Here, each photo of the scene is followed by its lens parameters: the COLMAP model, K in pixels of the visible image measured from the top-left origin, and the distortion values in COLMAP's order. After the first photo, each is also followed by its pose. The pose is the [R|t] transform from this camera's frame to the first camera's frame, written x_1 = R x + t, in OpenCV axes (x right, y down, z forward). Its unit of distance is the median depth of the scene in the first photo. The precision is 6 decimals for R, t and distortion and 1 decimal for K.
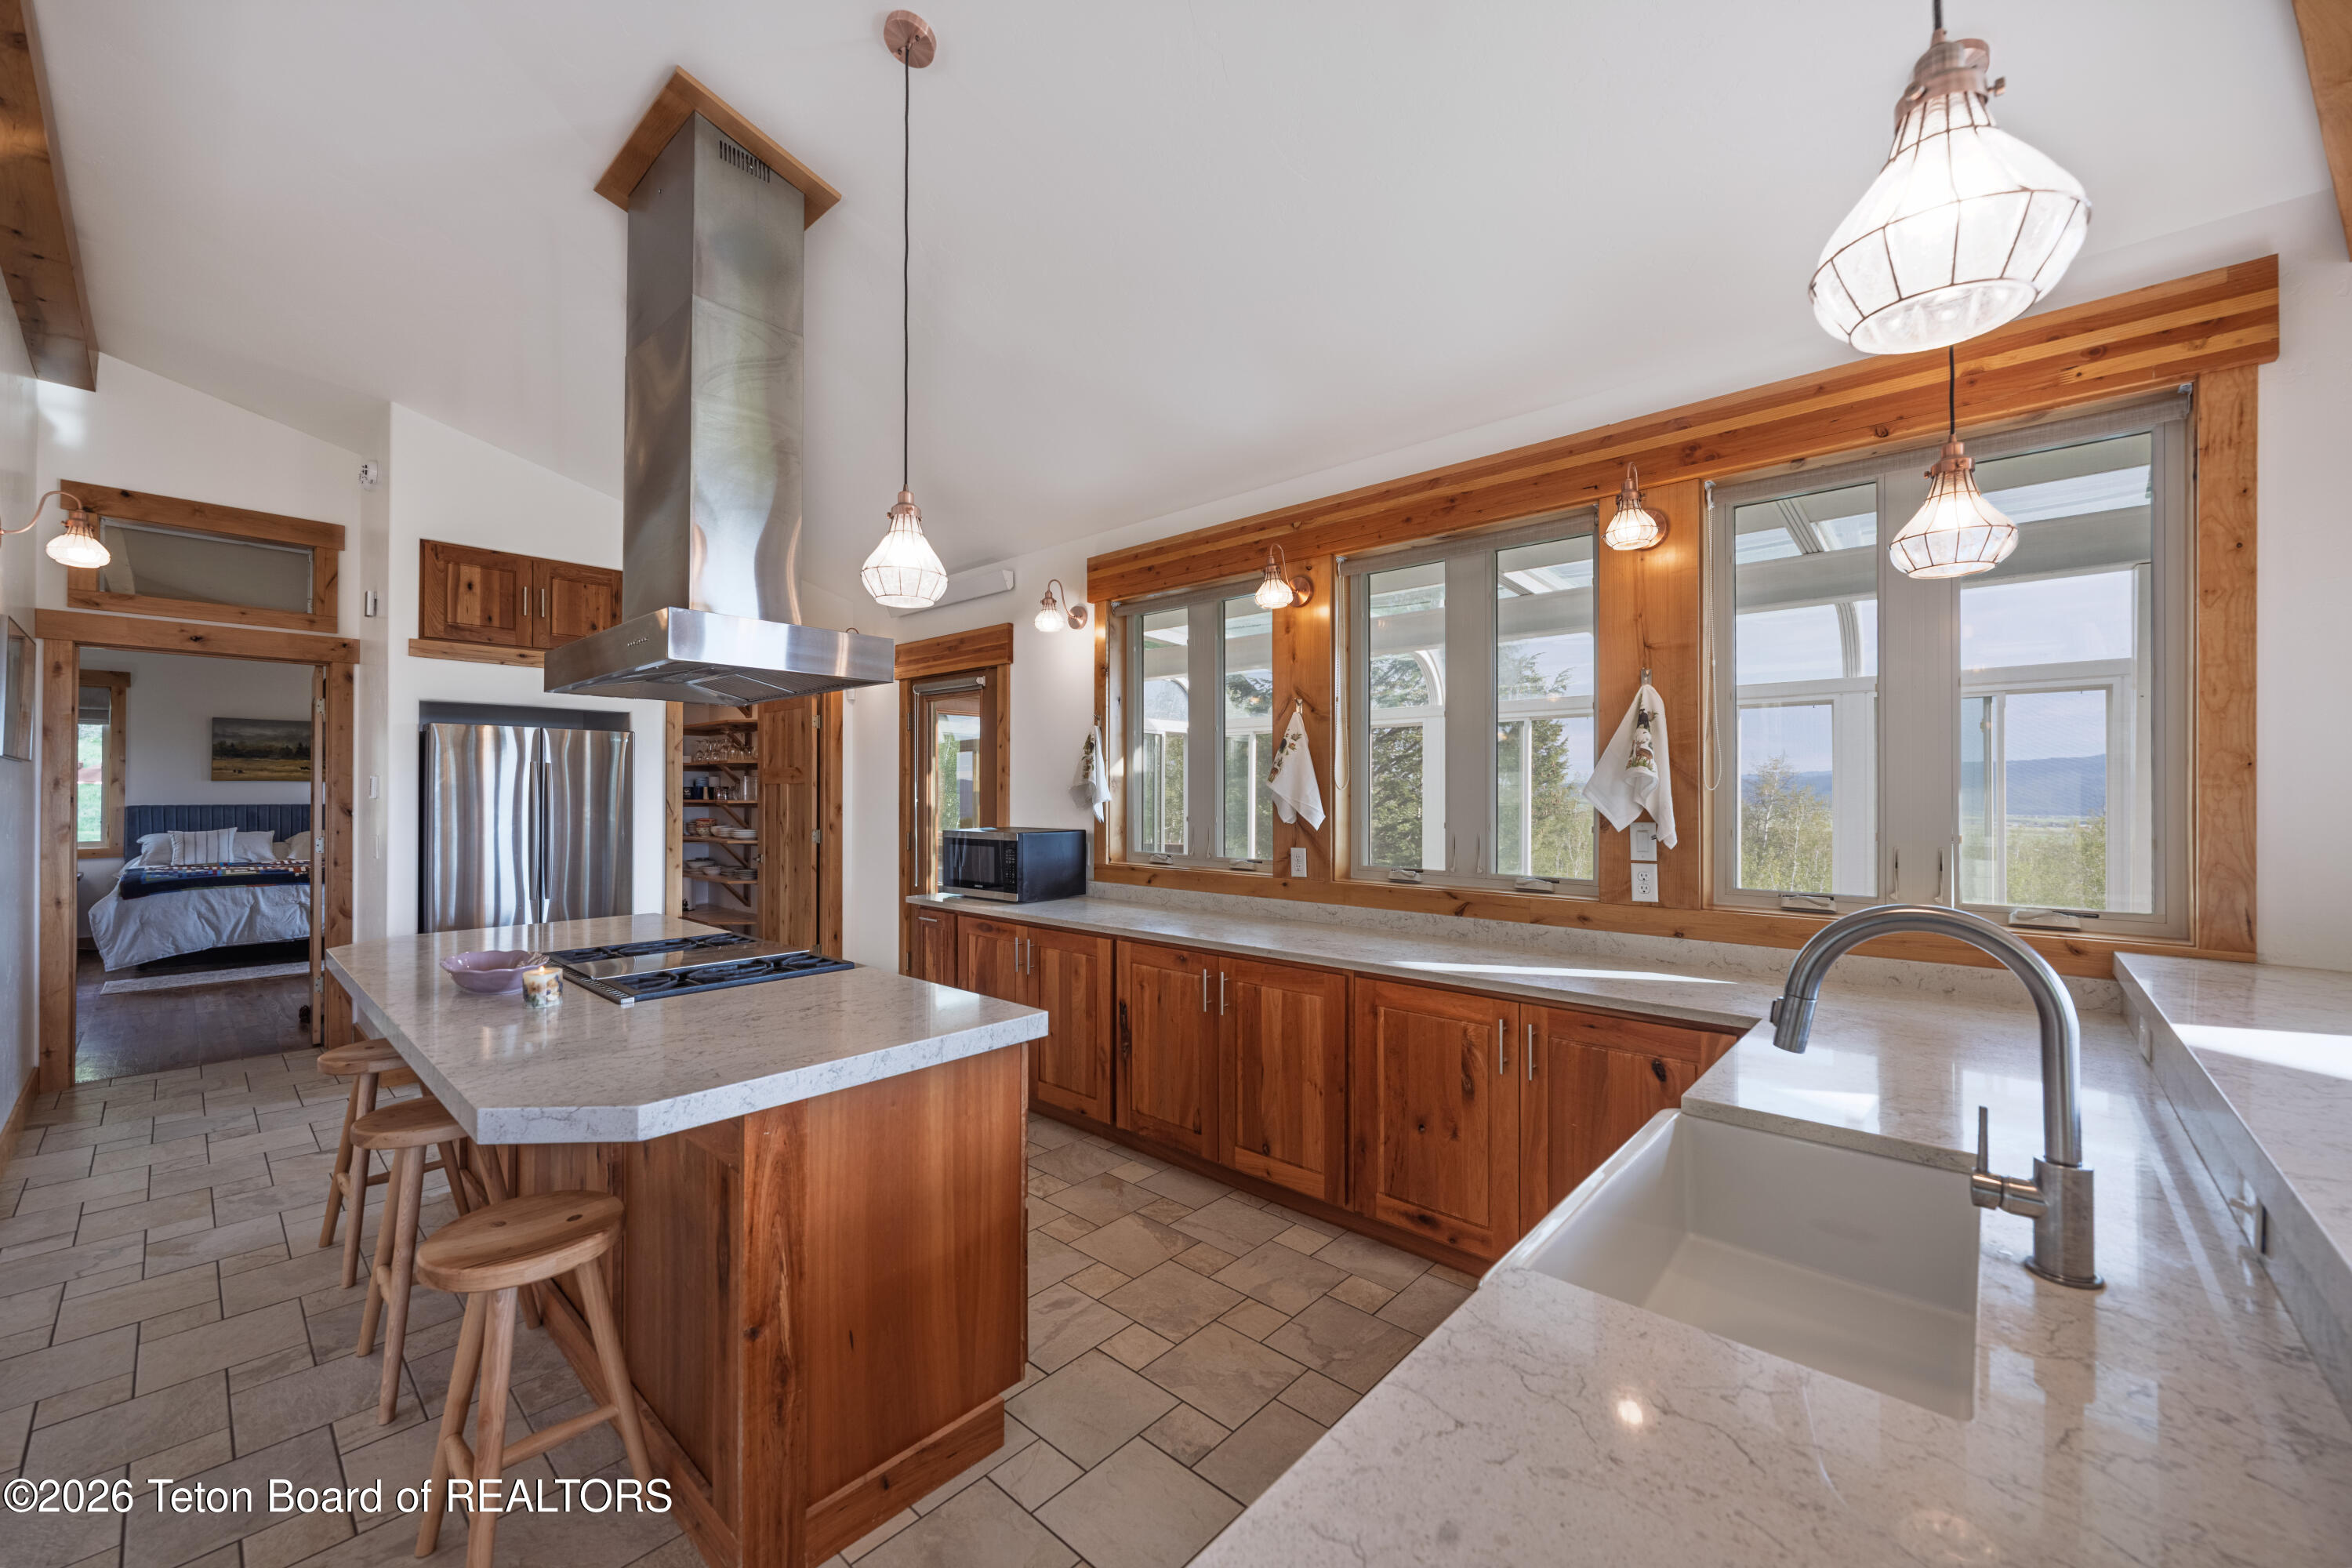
lens RADIAL K [[910.9, 0, 1171.6], [0, 910.9, 787.8], [0, 0, 1]] dist [-0.001639, 0.000218]
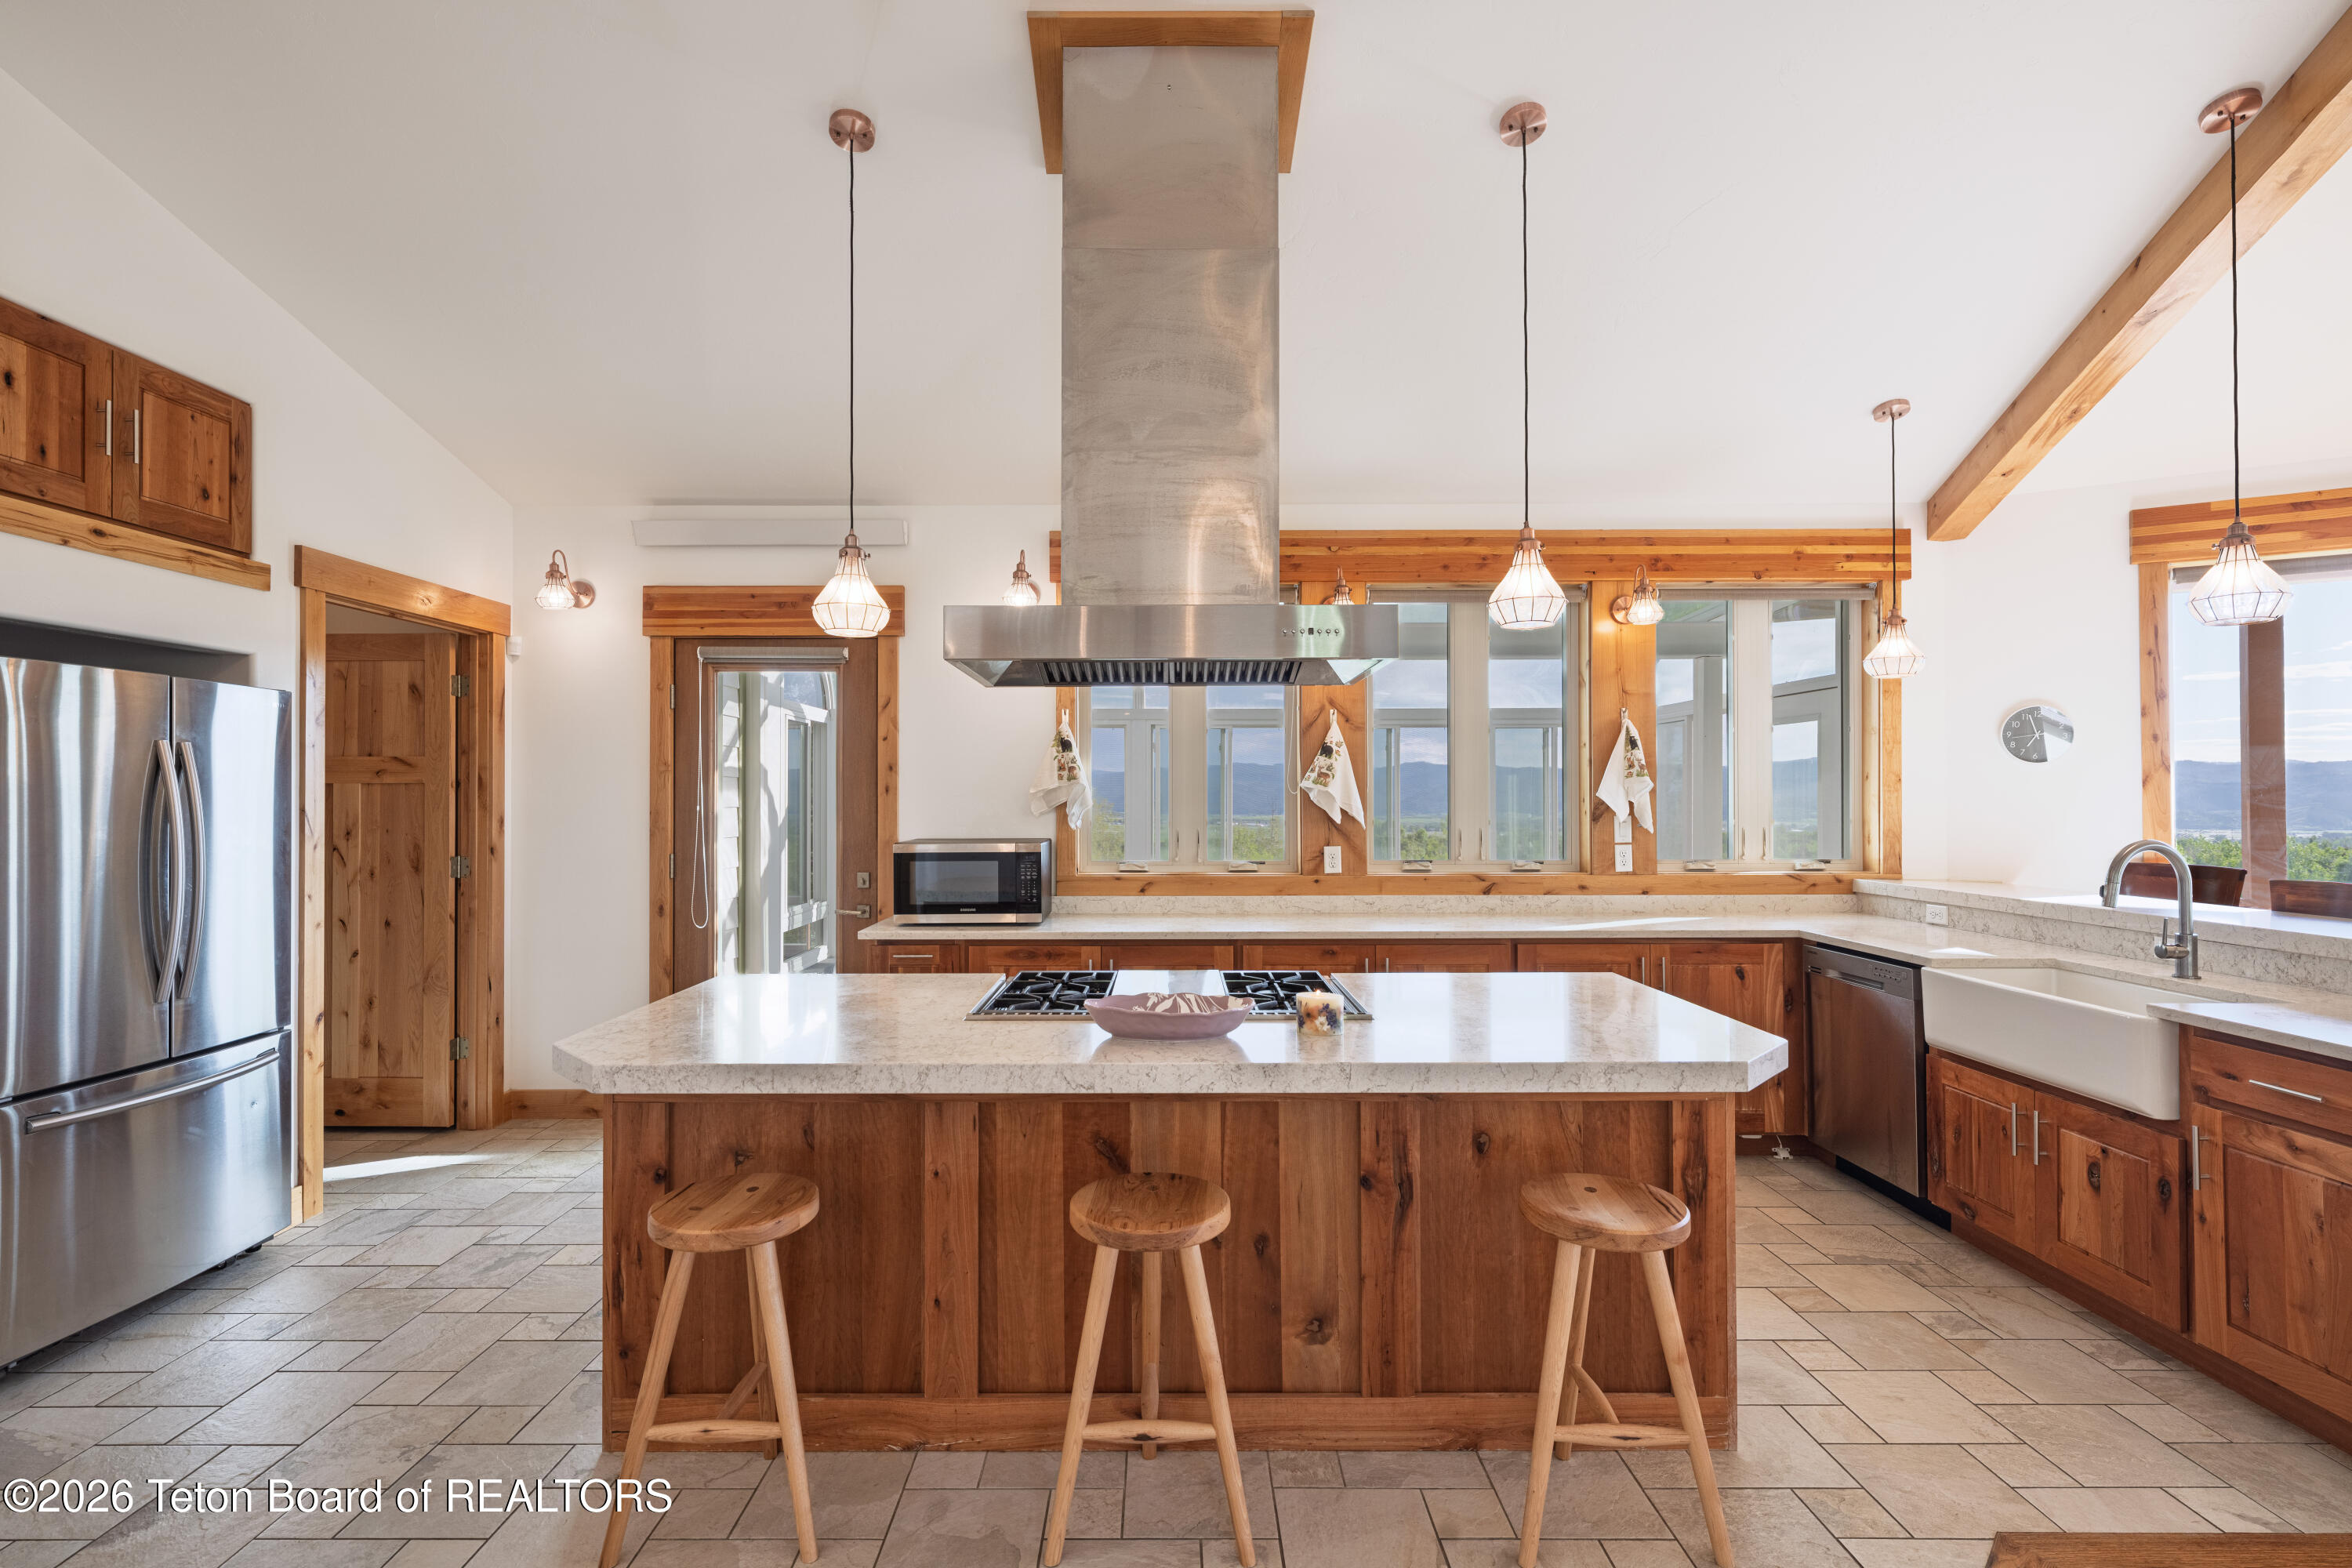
lens RADIAL K [[1084.7, 0, 1171.3], [0, 1084.7, 781.8], [0, 0, 1]] dist [0.002350, 0.000264]
pose [[0.738067, 0.007111, 0.674690, -0.711488], [-0.001507, 0.999959, -0.008891, 0.000687], [-0.674725, 0.005545, 0.738048, 0.142840]]
